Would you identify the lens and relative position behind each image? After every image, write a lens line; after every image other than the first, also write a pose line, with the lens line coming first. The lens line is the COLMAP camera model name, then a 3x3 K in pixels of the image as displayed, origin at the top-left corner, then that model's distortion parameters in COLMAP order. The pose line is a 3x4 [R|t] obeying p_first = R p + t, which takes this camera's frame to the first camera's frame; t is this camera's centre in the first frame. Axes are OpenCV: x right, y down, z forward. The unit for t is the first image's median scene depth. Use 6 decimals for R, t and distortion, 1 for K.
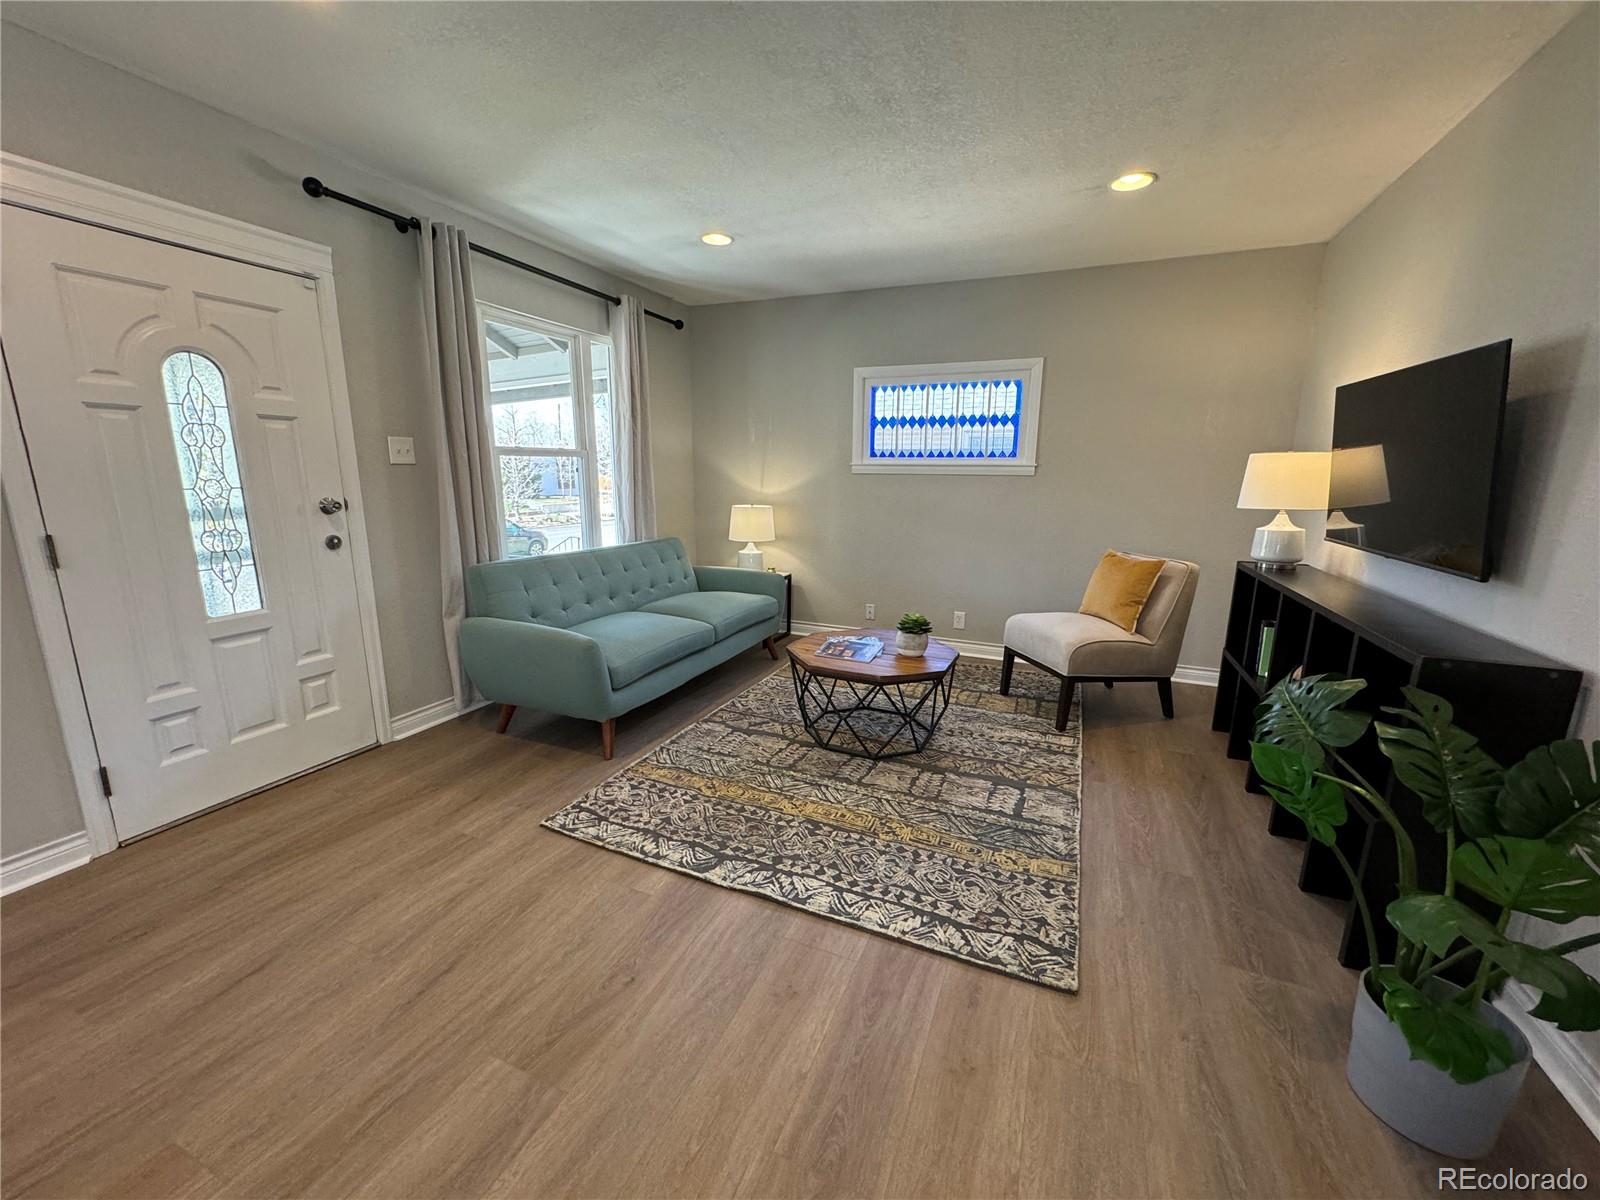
lens RADIAL K [[638.3, 0, 800.0], [0, 638.3, 600.0], [0, 0, 1]] dist [-0.000795, 0.000083]
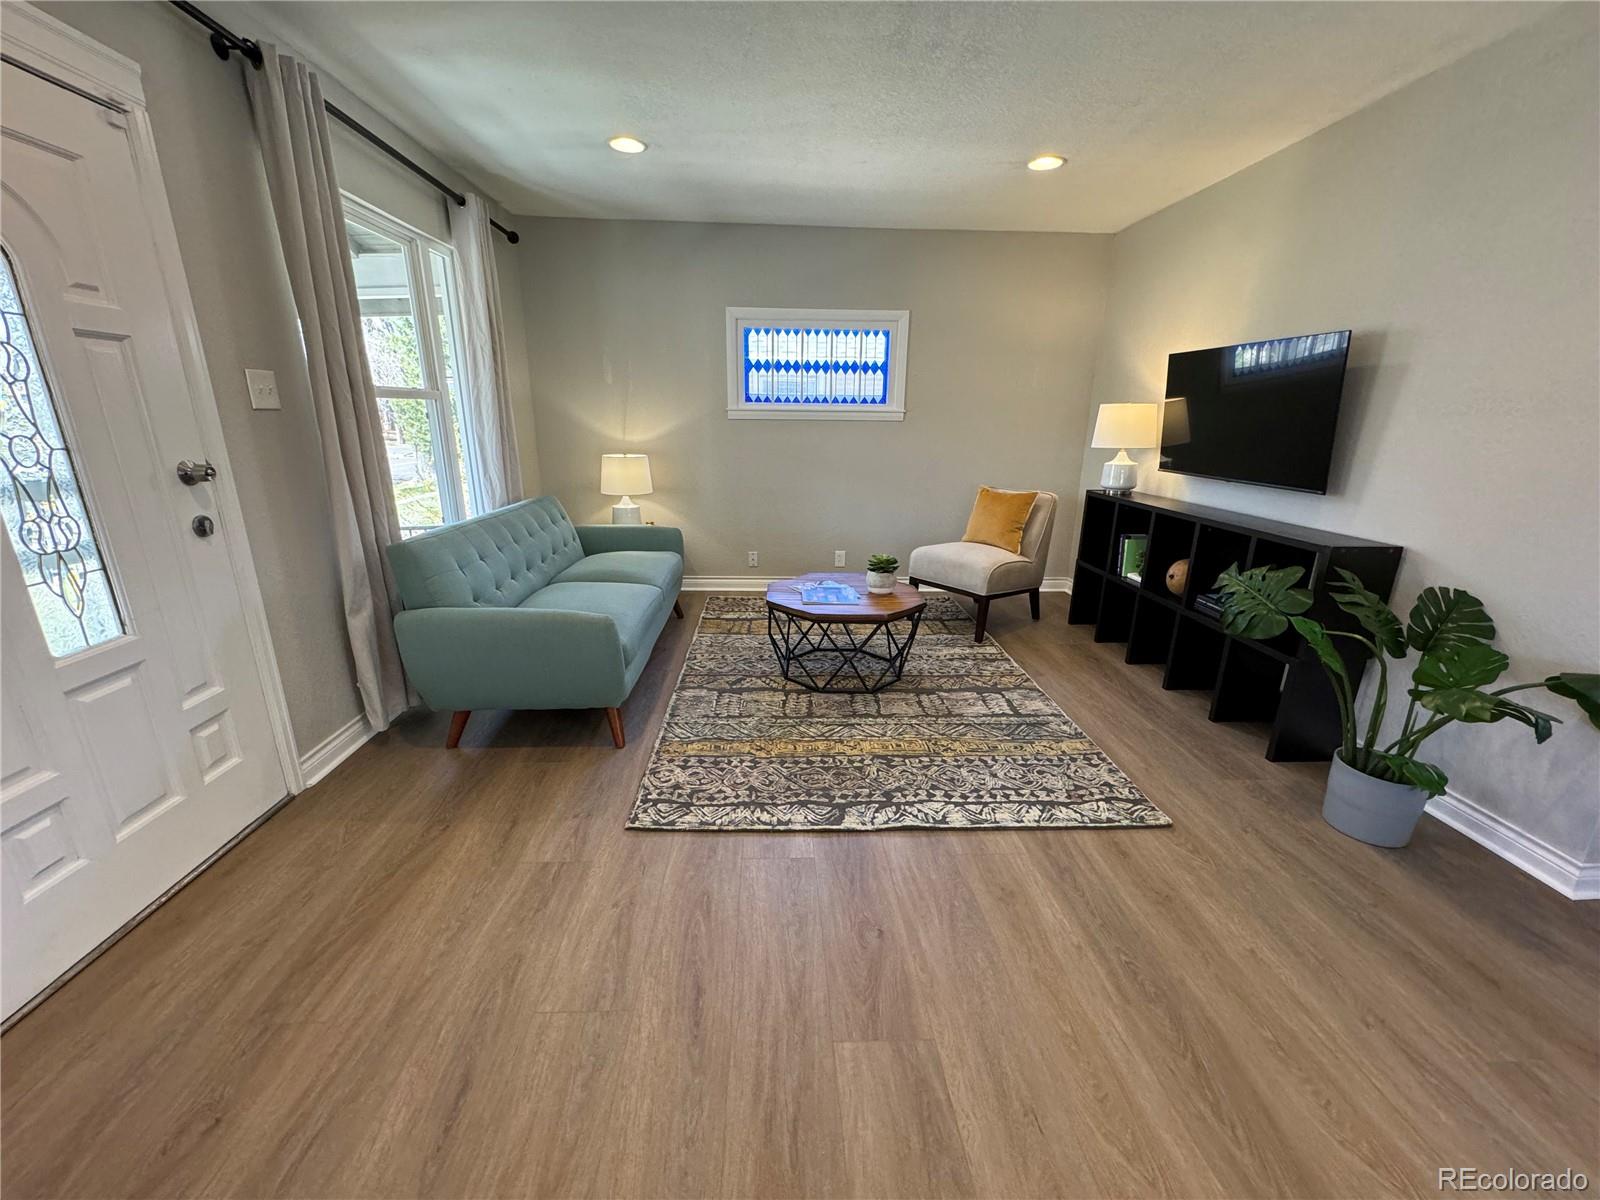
lens RADIAL K [[638.3, 0, 800.0], [0, 638.3, 600.0], [0, 0, 1]] dist [-0.000795, 0.000083]
pose [[0.898372, -0.121678, 0.422045, -0.418873], [0.085008, 0.990862, 0.104720, -0.026966], [-0.430930, -0.058200, 0.900507, 0.094288]]
